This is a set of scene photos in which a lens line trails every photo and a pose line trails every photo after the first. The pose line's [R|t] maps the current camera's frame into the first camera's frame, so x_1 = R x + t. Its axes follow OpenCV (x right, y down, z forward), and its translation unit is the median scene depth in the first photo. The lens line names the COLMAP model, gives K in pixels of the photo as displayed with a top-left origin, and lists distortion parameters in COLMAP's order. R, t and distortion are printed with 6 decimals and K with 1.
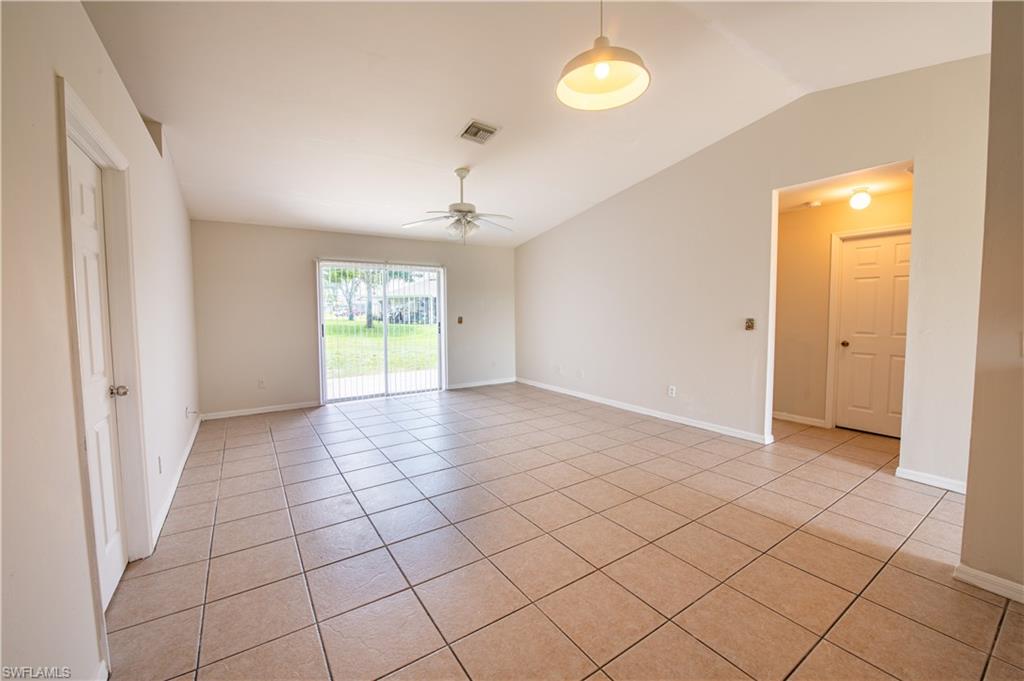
lens RADIAL K [[407.2, 0, 512.5], [0, 407.2, 335.2], [0, 0, 1]] dist [-0.016016, -0.000359]
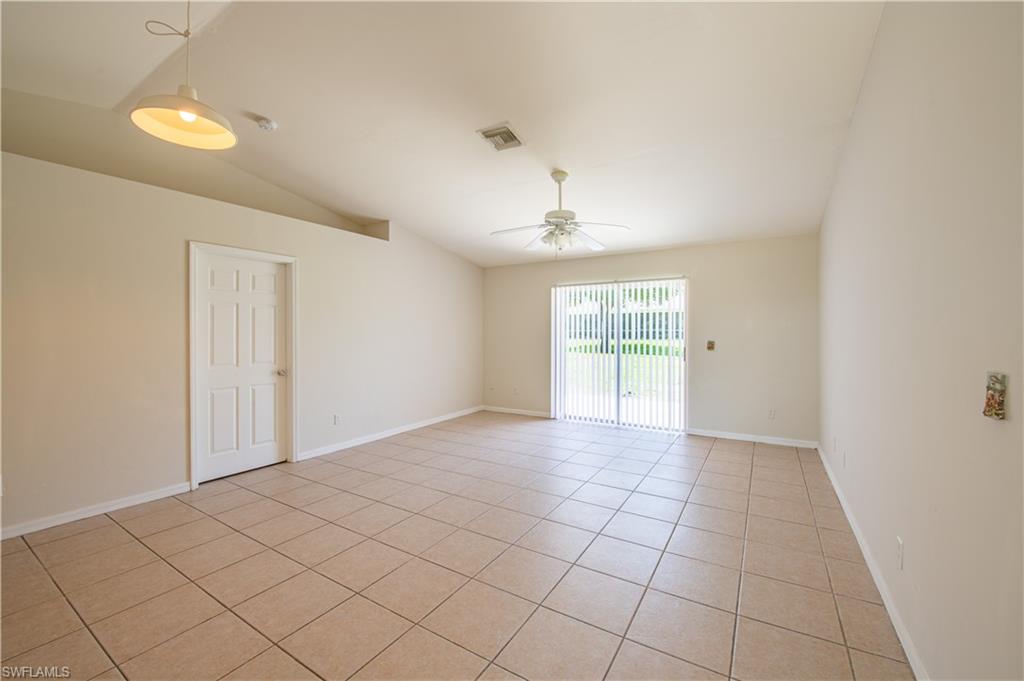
lens RADIAL K [[407.2, 0, 512.5], [0, 407.2, 335.2], [0, 0, 1]] dist [-0.016016, -0.000359]
pose [[0.410861, 0.011164, -0.911630, 0.636581], [-0.056947, 0.998287, -0.013440, -0.039691], [0.909918, 0.057437, 0.410793, 0.566976]]
